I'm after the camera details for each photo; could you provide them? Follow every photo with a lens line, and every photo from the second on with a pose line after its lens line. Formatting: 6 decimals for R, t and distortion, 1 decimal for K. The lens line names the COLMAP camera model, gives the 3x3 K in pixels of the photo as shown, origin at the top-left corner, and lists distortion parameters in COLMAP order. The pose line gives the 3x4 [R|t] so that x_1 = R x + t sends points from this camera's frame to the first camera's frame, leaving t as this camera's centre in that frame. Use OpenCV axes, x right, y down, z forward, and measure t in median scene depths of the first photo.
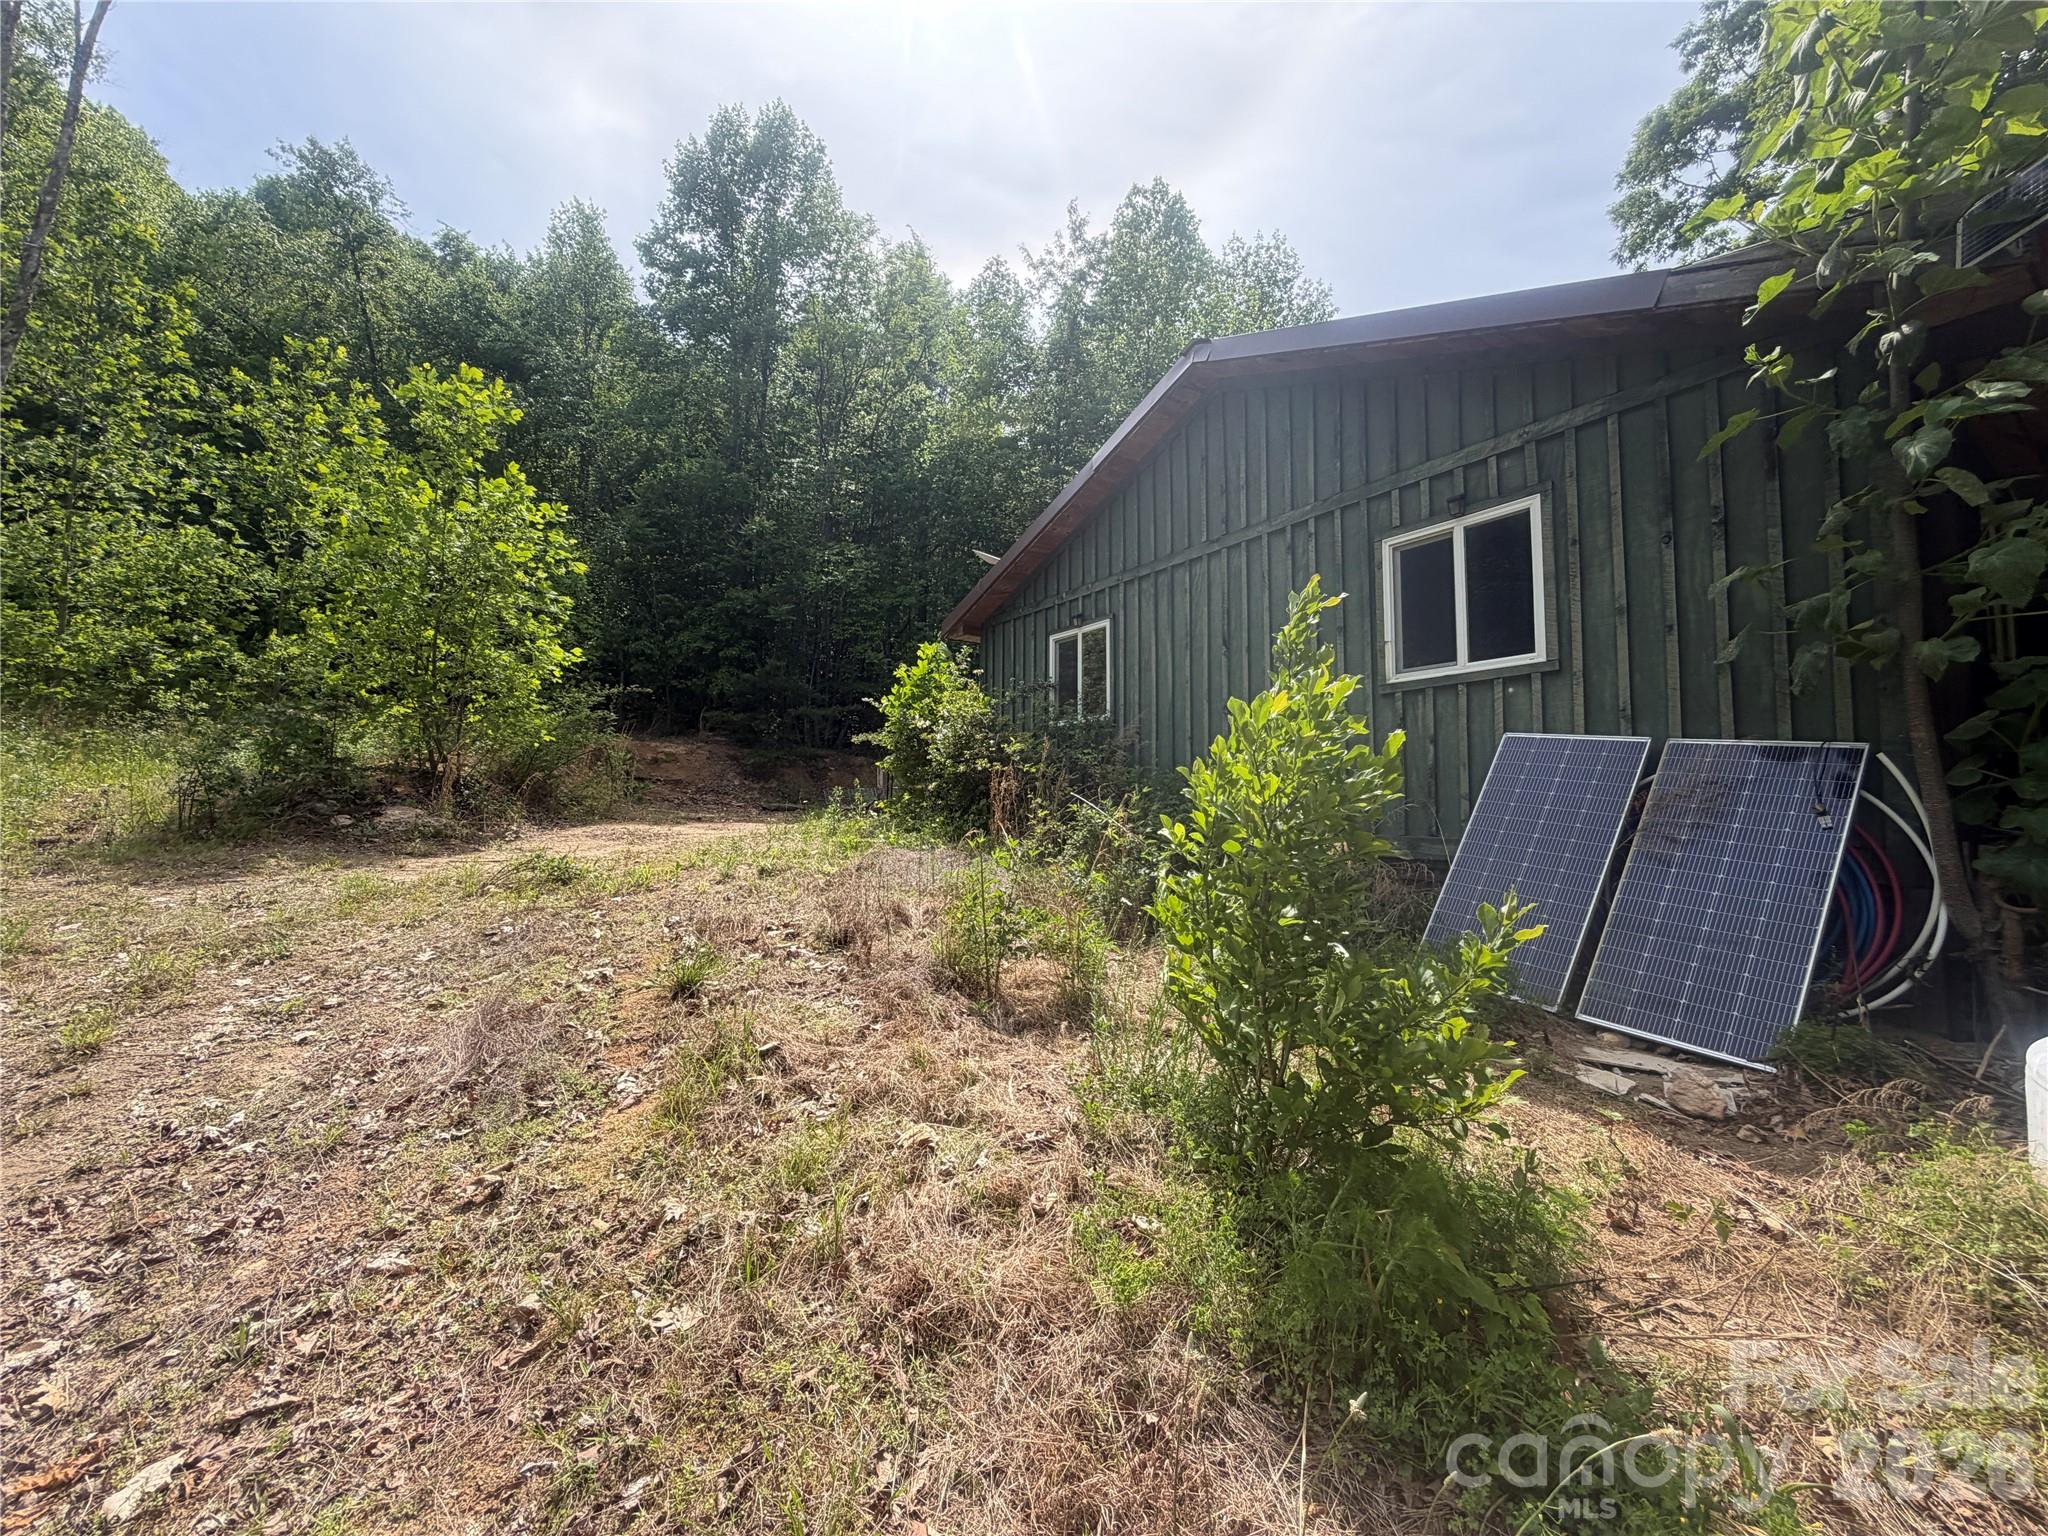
lens RADIAL K [[822.6, 0, 1020.7], [0, 822.6, 763.2], [0, 0, 1]] dist [0.001212, -0.000382]
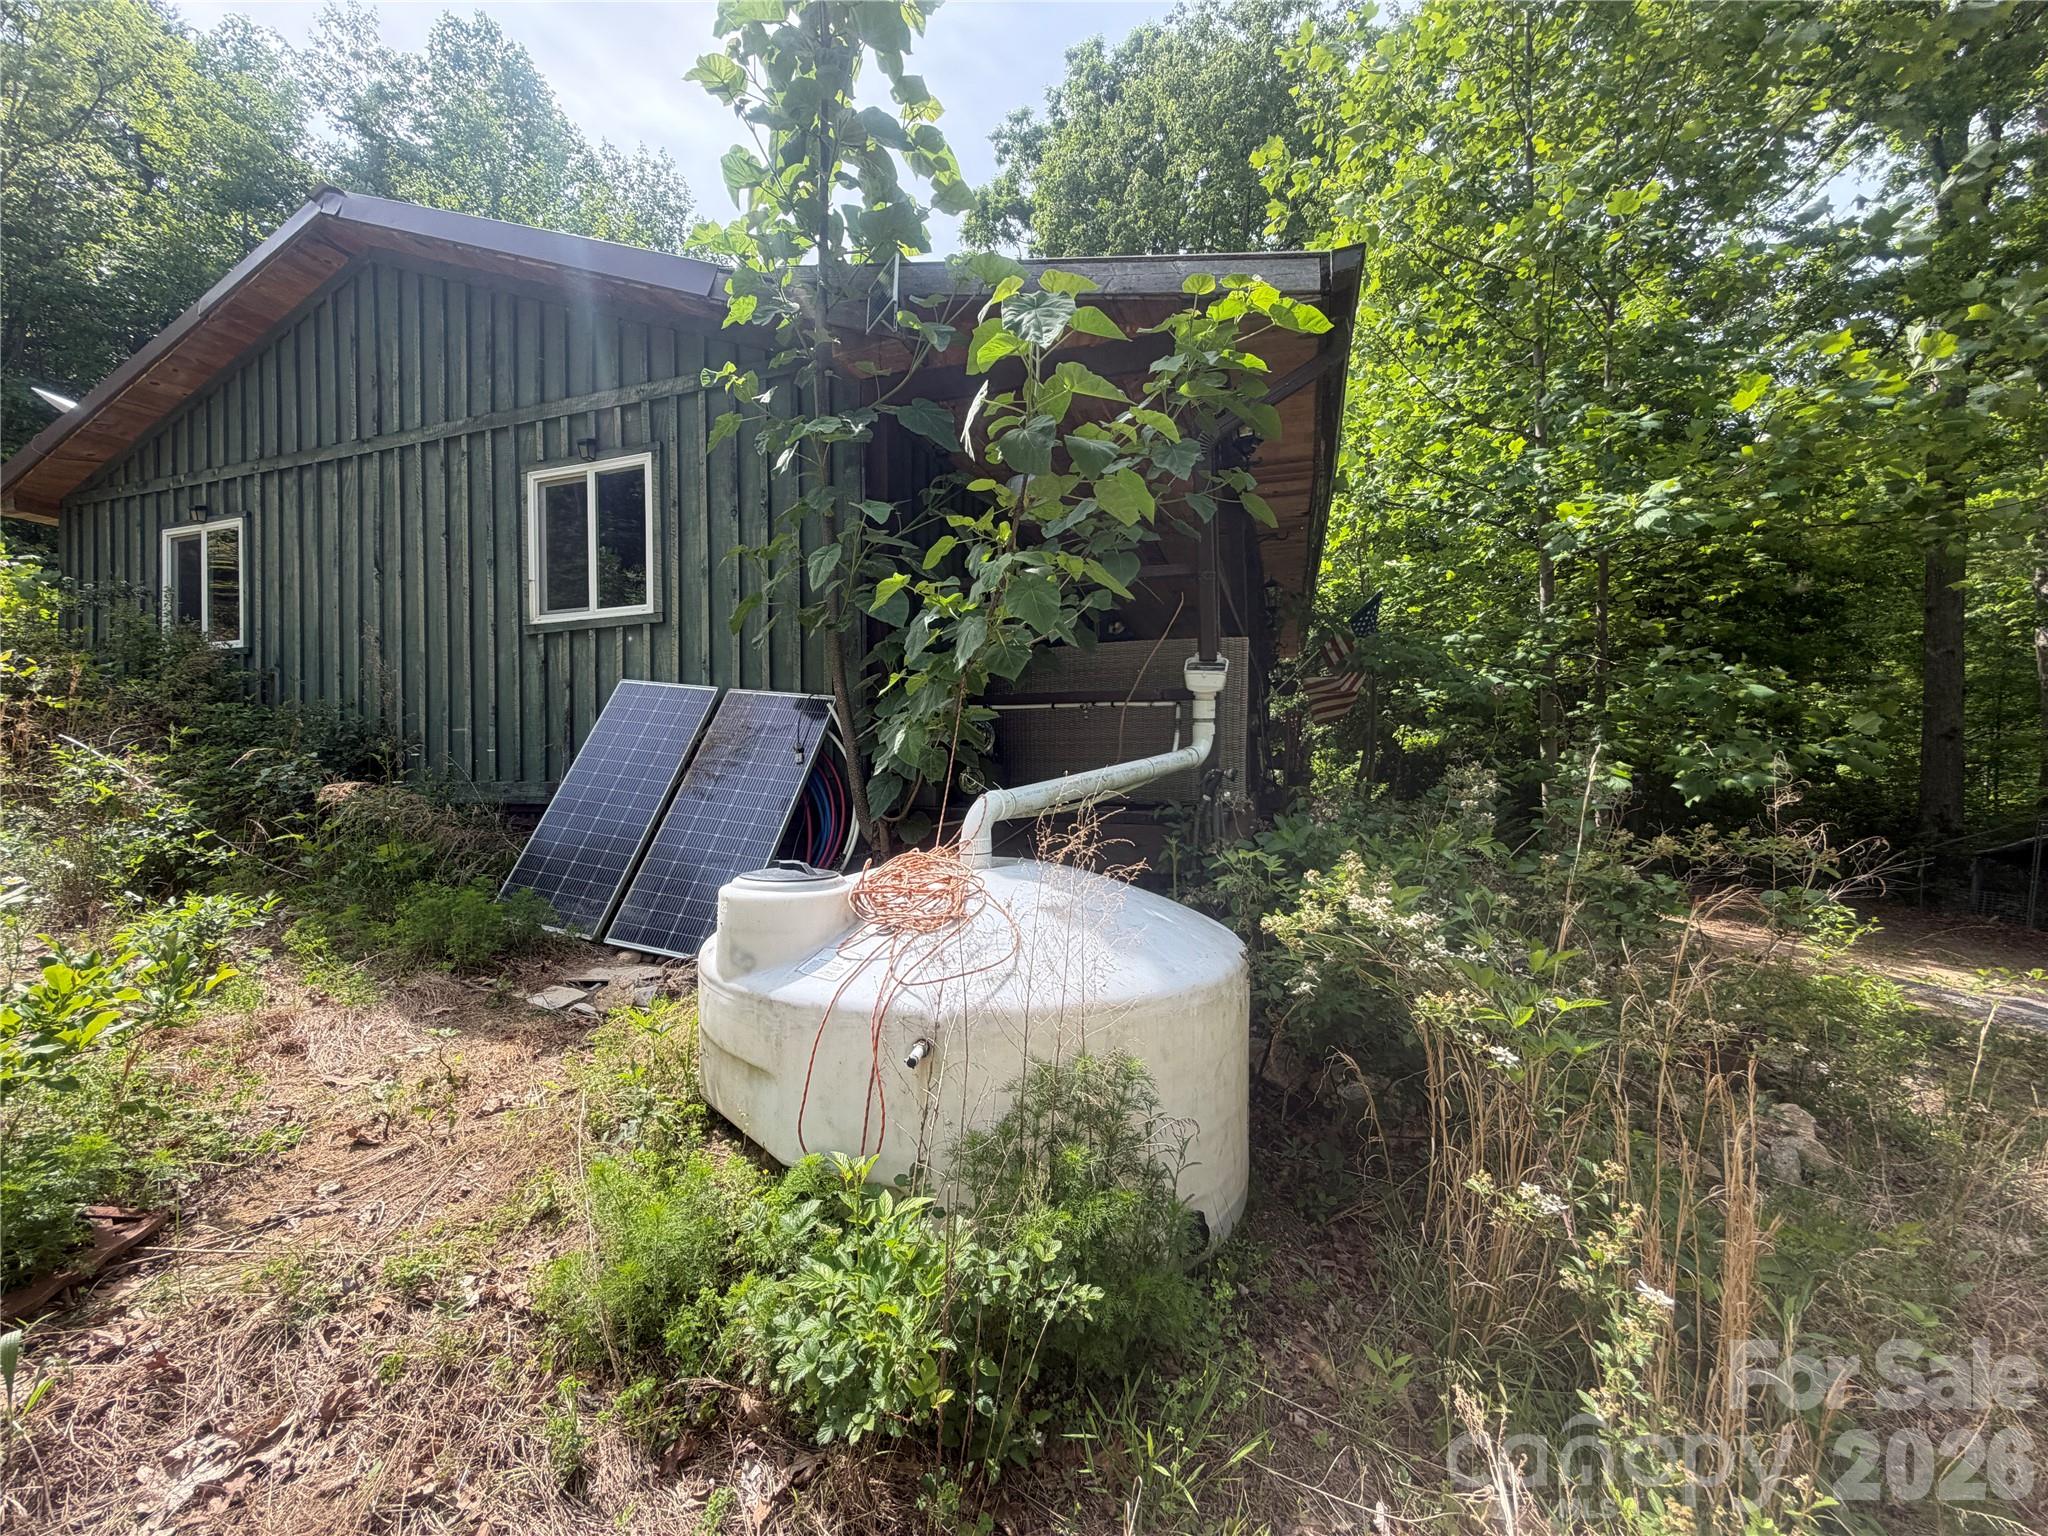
lens RADIAL K [[822.6, 0, 1021.6], [0, 822.6, 764.2], [0, 0, 1]] dist [0.001212, -0.000382]
pose [[0.787035, -0.007364, 0.616864, 0.310824], [-0.022355, 0.998932, 0.040447, 0.014994], [-0.616503, -0.045623, 0.786030, -0.118692]]
